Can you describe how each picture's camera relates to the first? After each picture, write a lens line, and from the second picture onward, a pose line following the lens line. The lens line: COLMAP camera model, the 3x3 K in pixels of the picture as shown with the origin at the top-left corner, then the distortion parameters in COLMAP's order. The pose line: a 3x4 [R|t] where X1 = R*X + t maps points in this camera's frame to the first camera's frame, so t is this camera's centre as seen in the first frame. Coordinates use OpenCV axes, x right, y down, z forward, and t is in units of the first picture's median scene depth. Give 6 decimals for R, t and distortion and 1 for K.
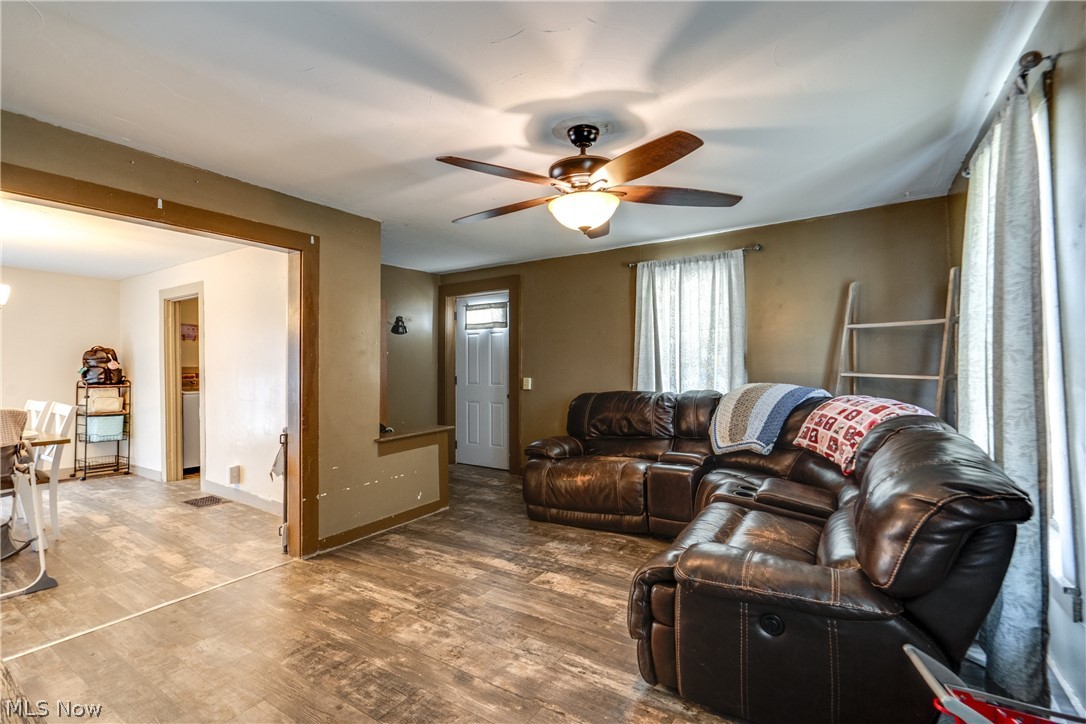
lens RADIAL K [[506.2, 0, 536.2], [0, 506.2, 360.7], [0, 0, 1]] dist [-0.009869, 0.004159]
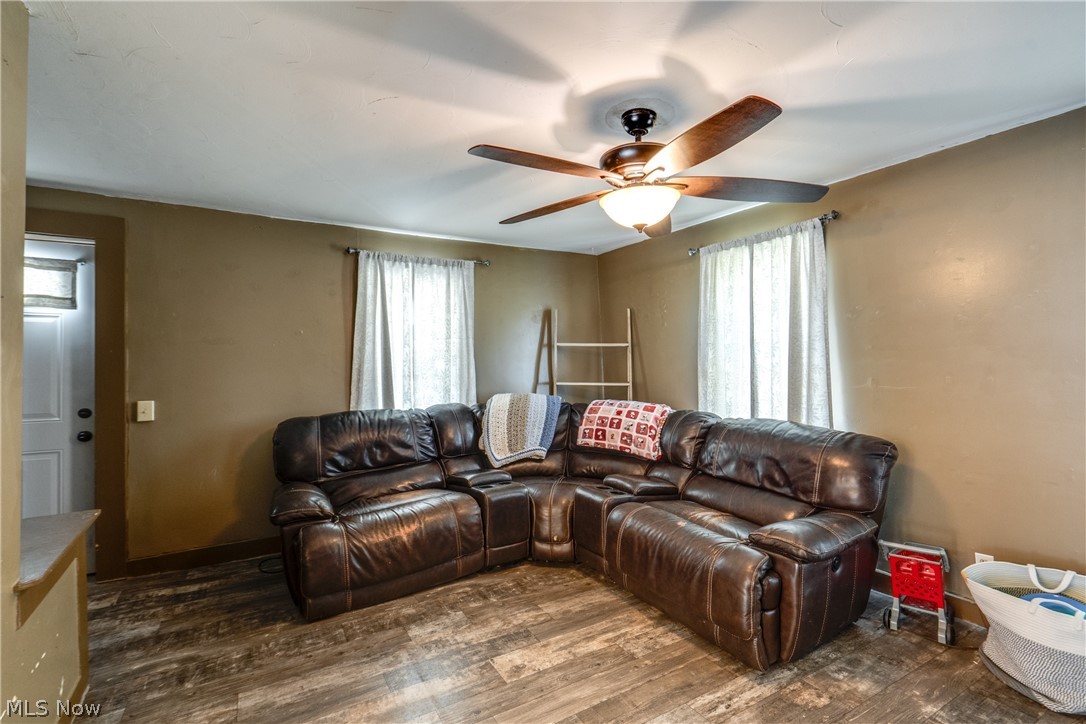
lens RADIAL K [[506.2, 0, 545.2], [0, 506.2, 360.6], [0, 0, 1]] dist [-0.009869, 0.004159]
pose [[0.421282, 0.017292, 0.906765, -0.608299], [-0.005585, 0.999849, -0.016472, -0.008828], [-0.906912, 0.001875, 0.421315, 0.600713]]
